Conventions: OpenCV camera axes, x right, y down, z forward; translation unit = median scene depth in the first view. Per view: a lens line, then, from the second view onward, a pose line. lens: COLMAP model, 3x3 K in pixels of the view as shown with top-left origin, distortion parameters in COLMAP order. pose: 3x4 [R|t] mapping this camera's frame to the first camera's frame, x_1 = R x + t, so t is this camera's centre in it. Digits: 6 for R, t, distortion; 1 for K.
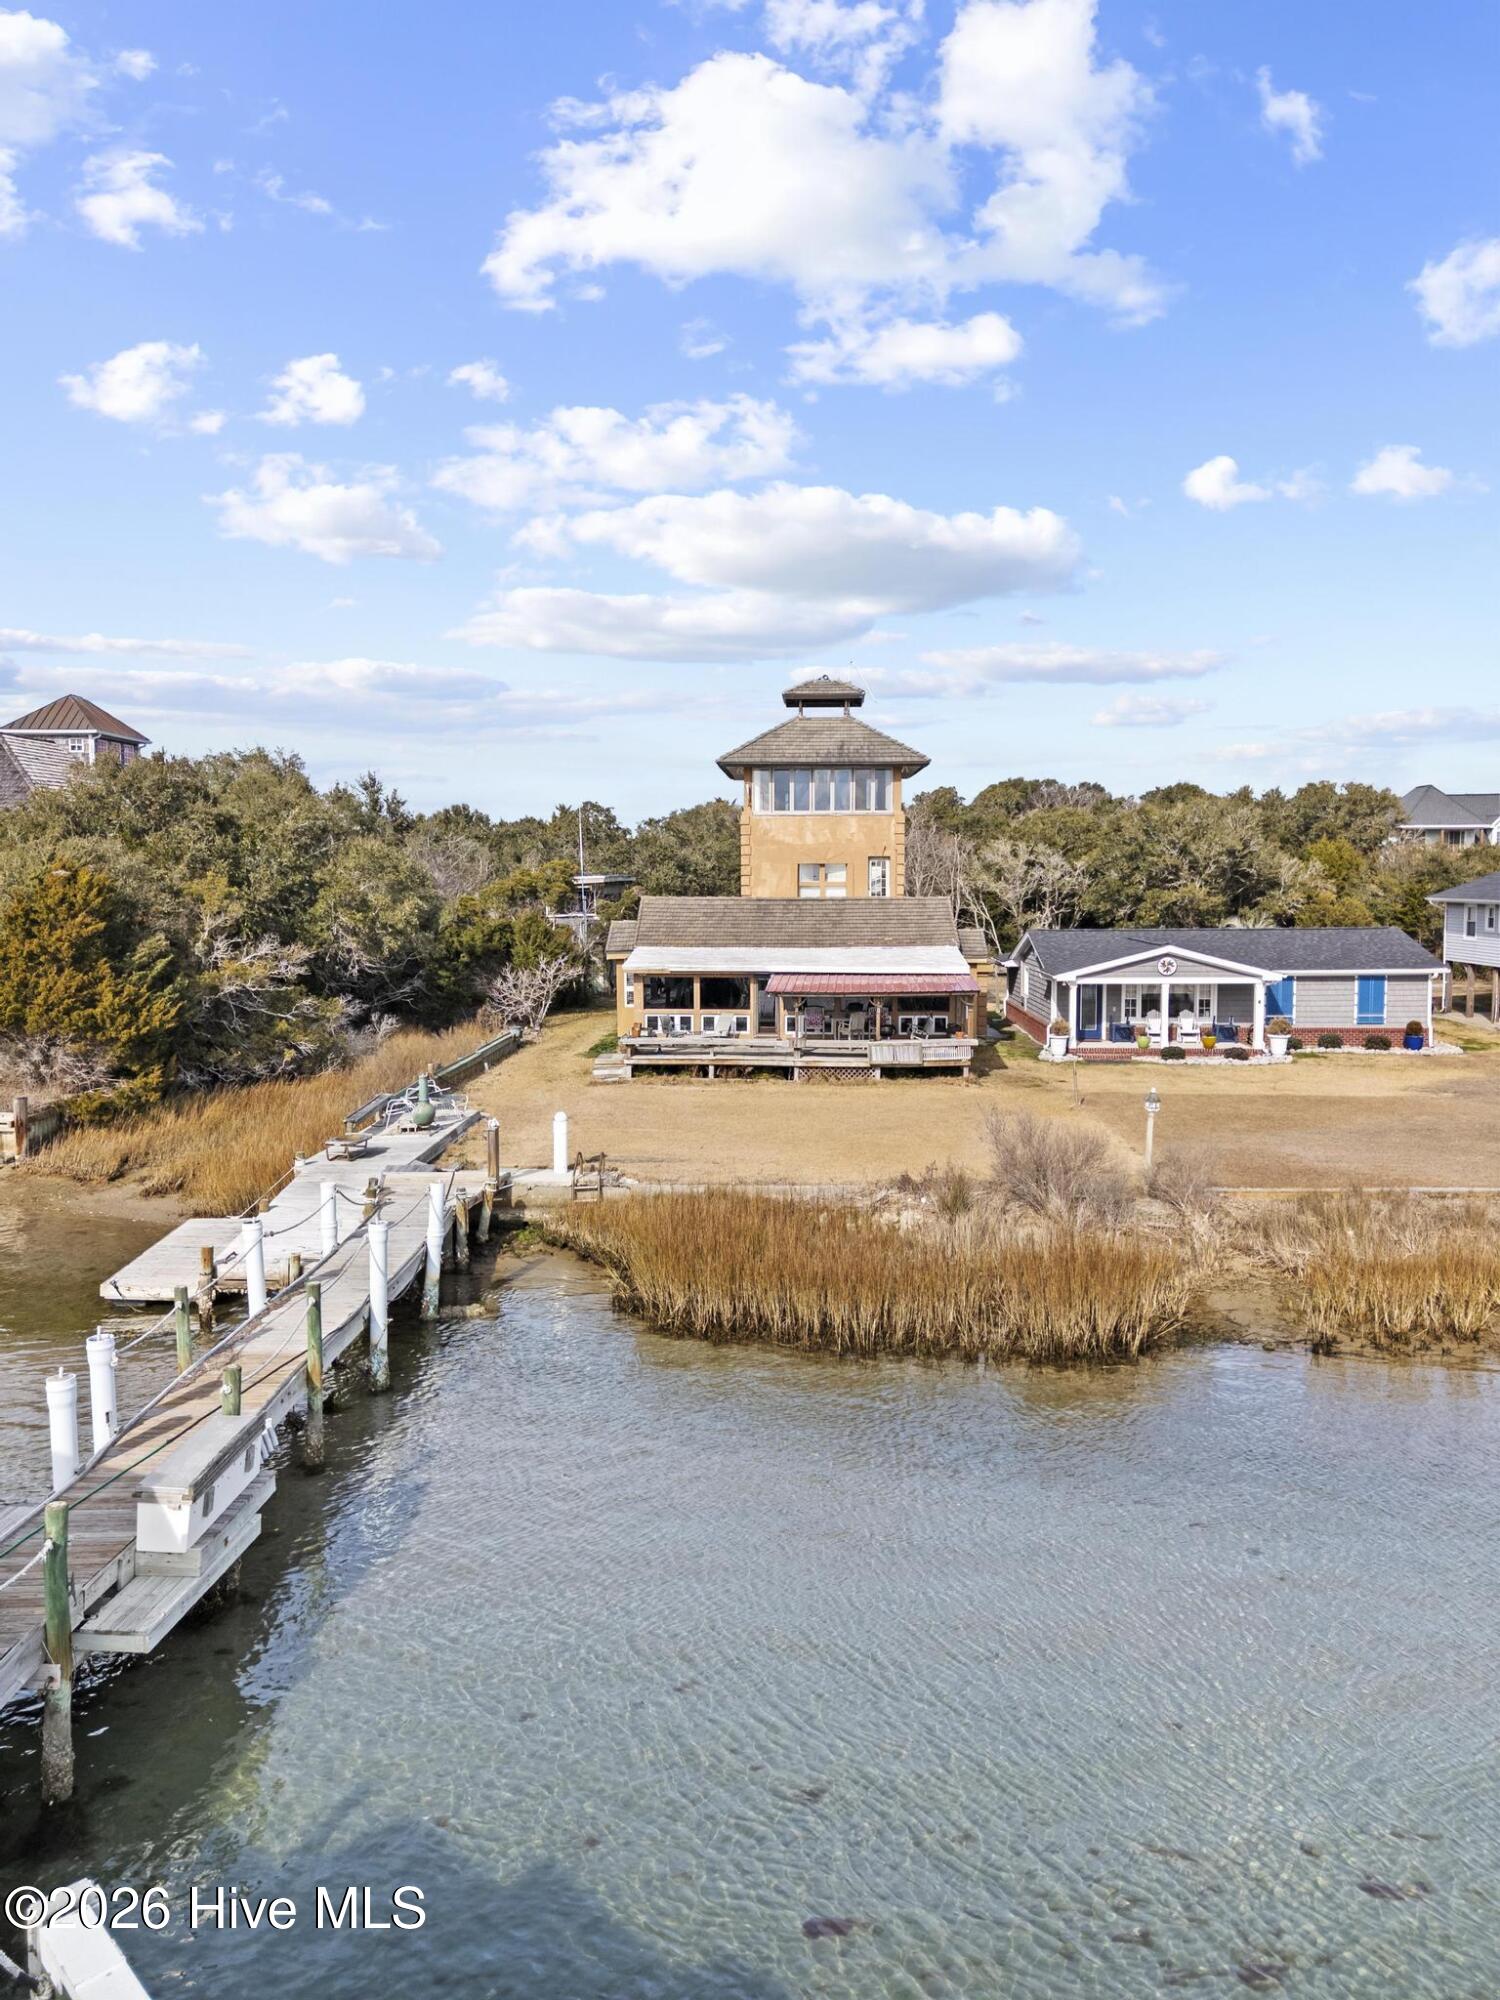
lens RADIAL K [[1356.3, 0, 760.0], [0, 1356.3, 1010.2], [0, 0, 1]] dist [0.004442, -0.002496]
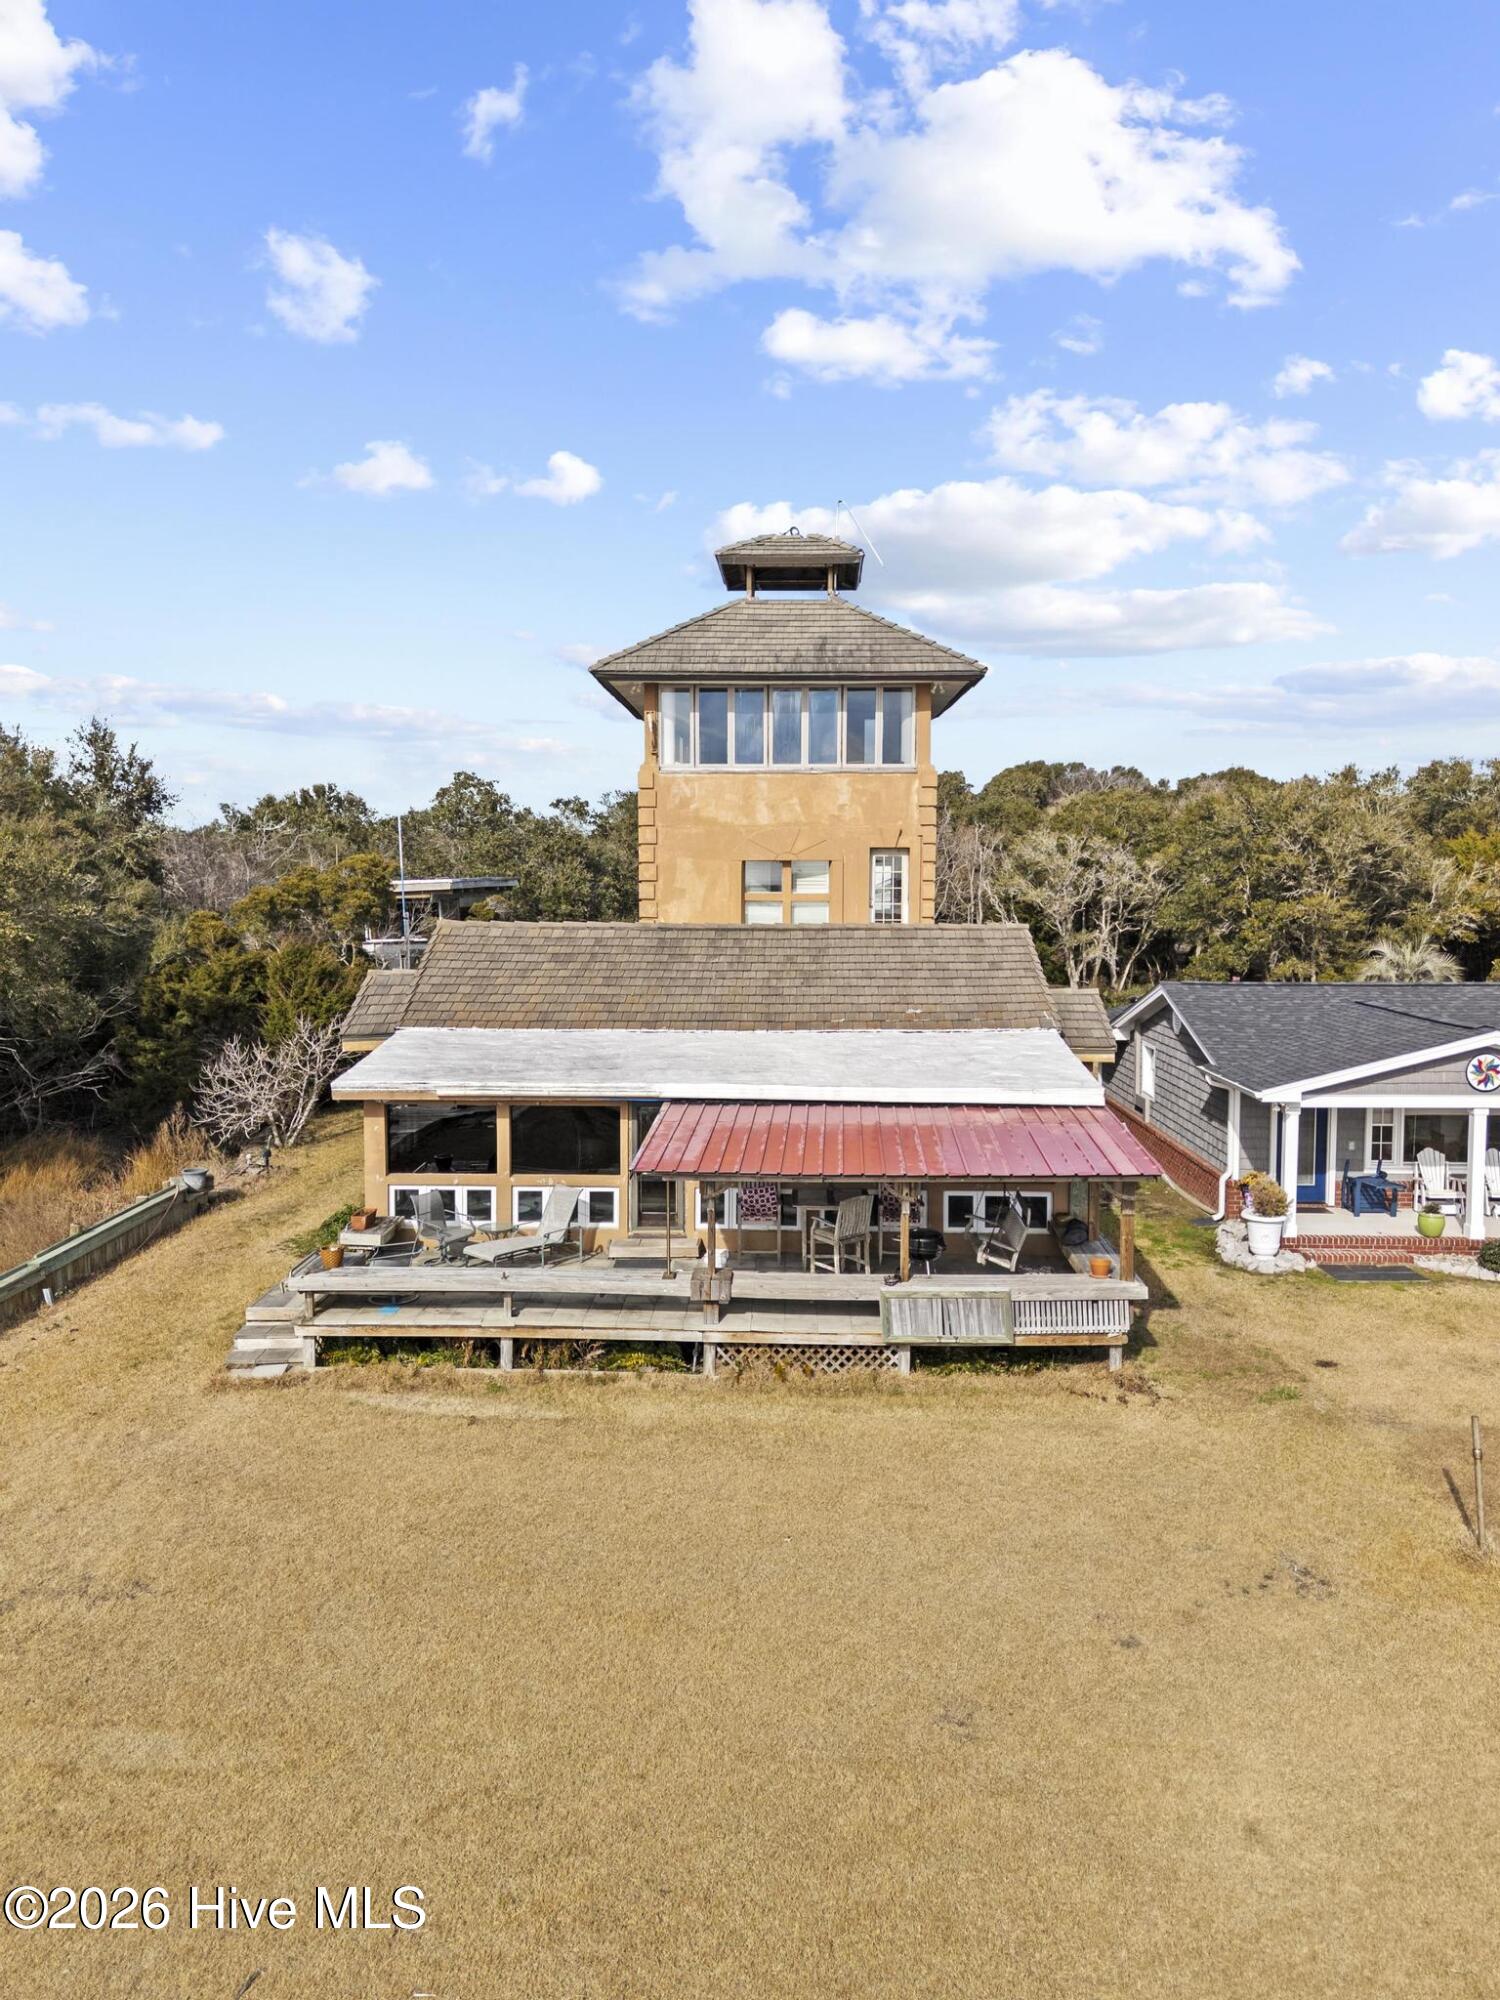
lens RADIAL K [[1356.3, 0, 760.0], [0, 1356.3, 1010.2], [0, 0, 1]] dist [0.004442, -0.002496]
pose [[0.999931, 0.002608, 0.011475, 0.029214], [-0.002606, 0.999997, -0.000192, -0.047561], [-0.011475, 0.000162, 0.999934, 0.453449]]
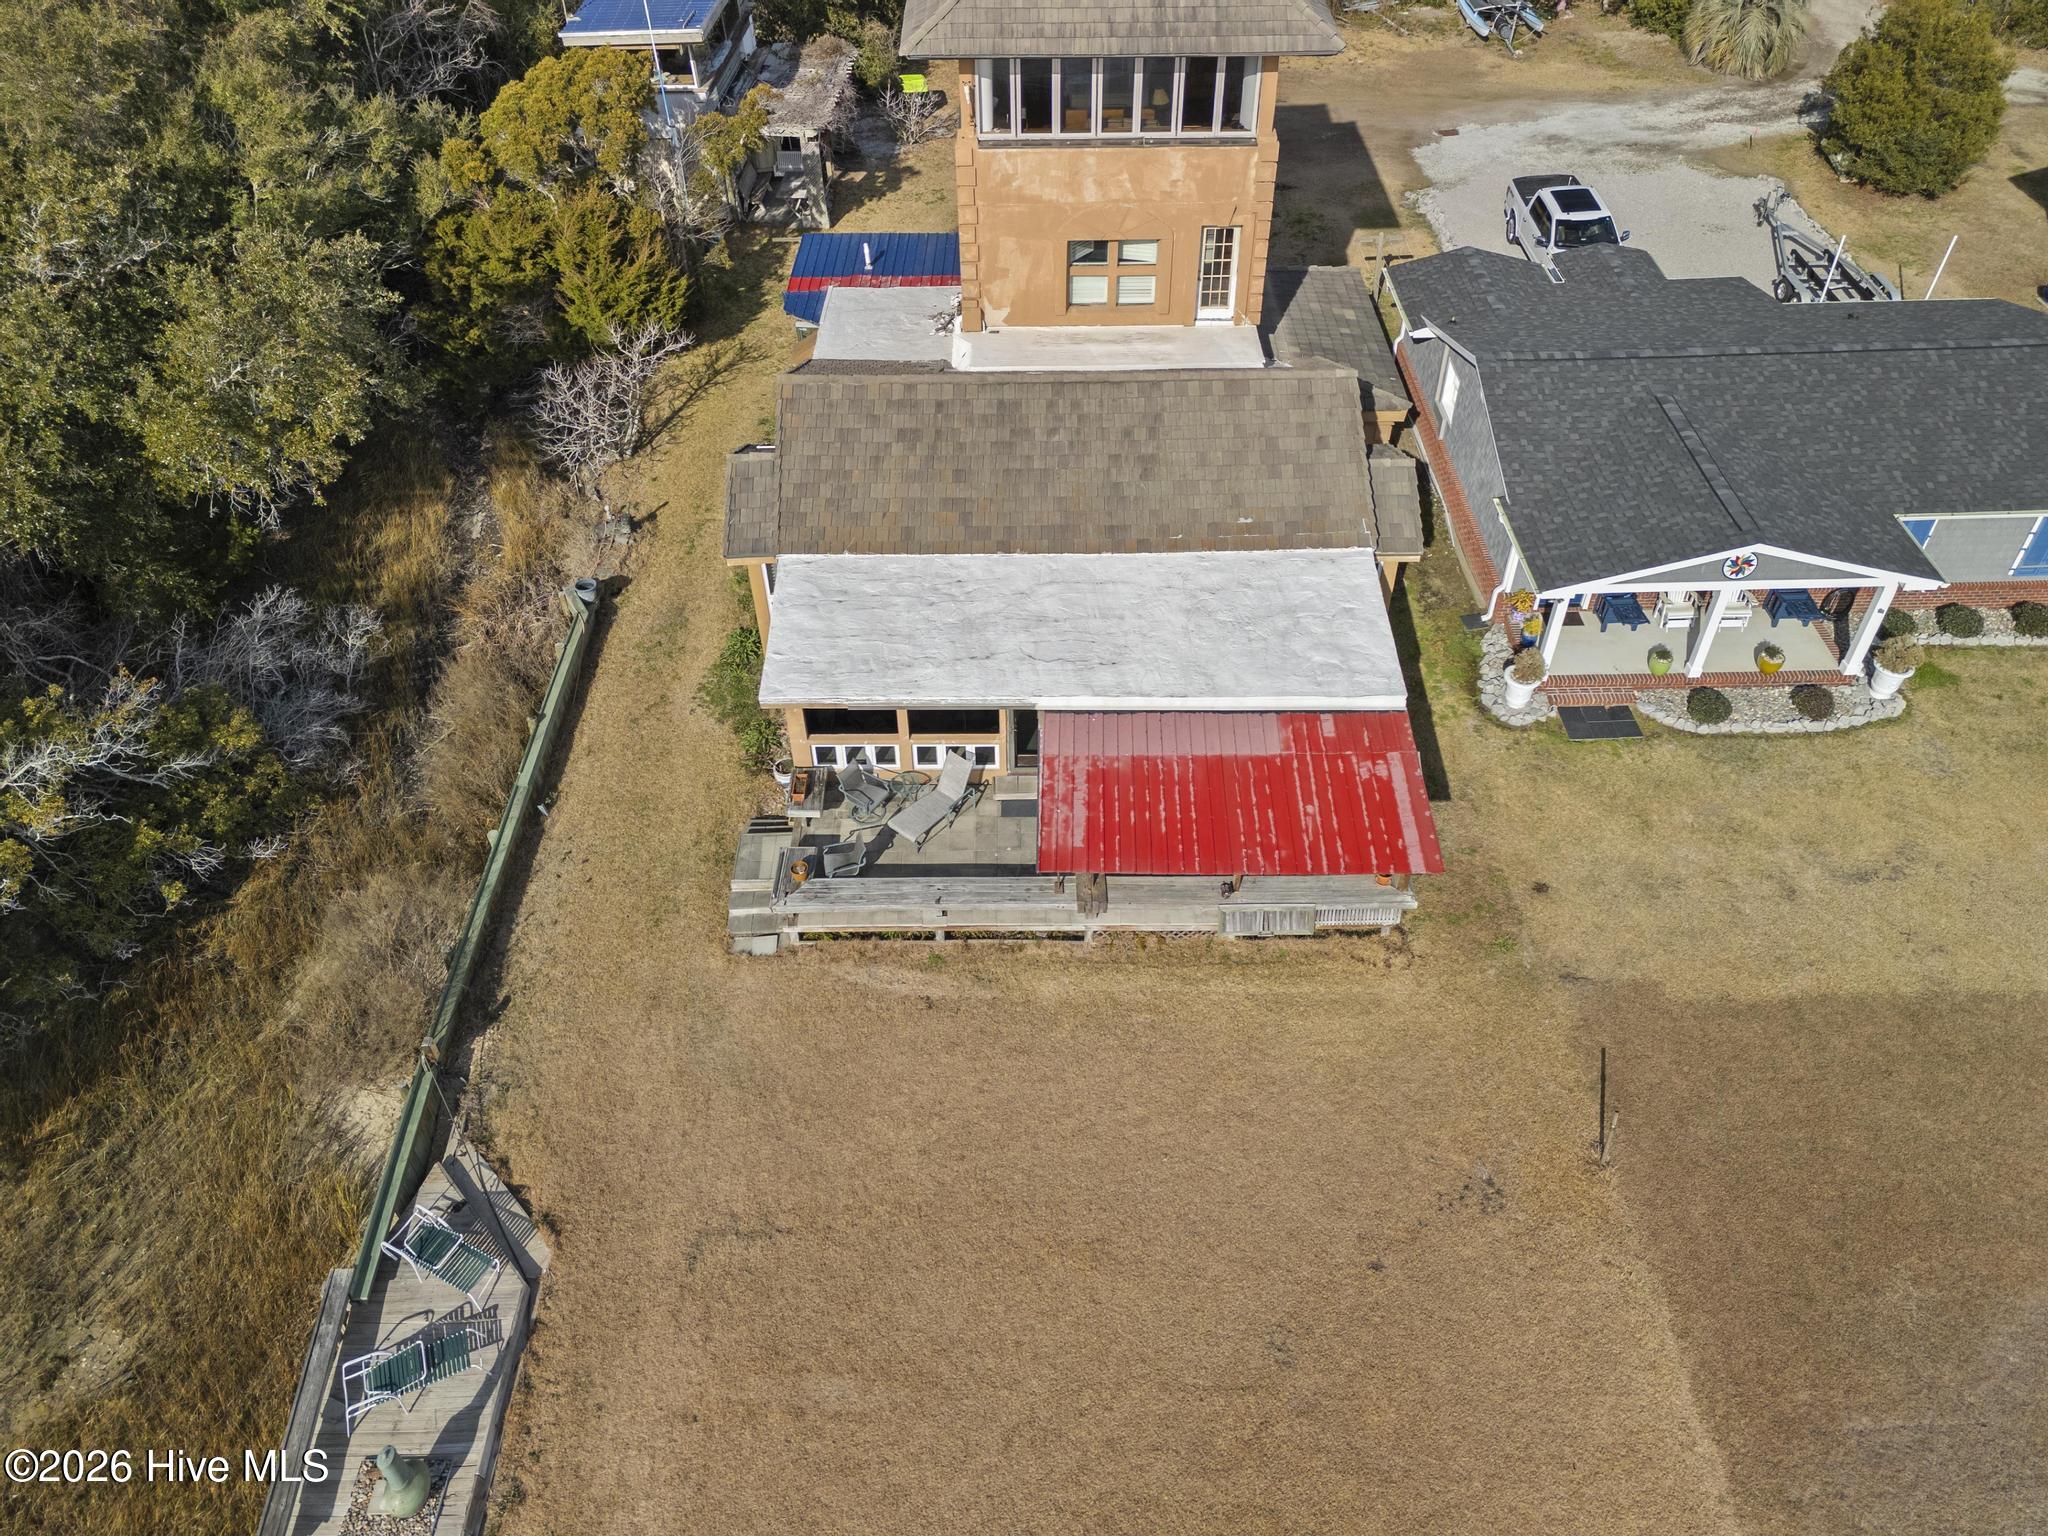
lens RADIAL K [[1311.8, 0, 1015.8], [0, 1311.8, 720.1], [0, 0, 1]] dist [0.004905, -0.003293]
pose [[0.999212, -0.035524, 0.017680, -0.008149], [0.016428, 0.775927, 0.630608, -0.289351], [-0.036120, -0.629821, 0.775900, 0.490970]]
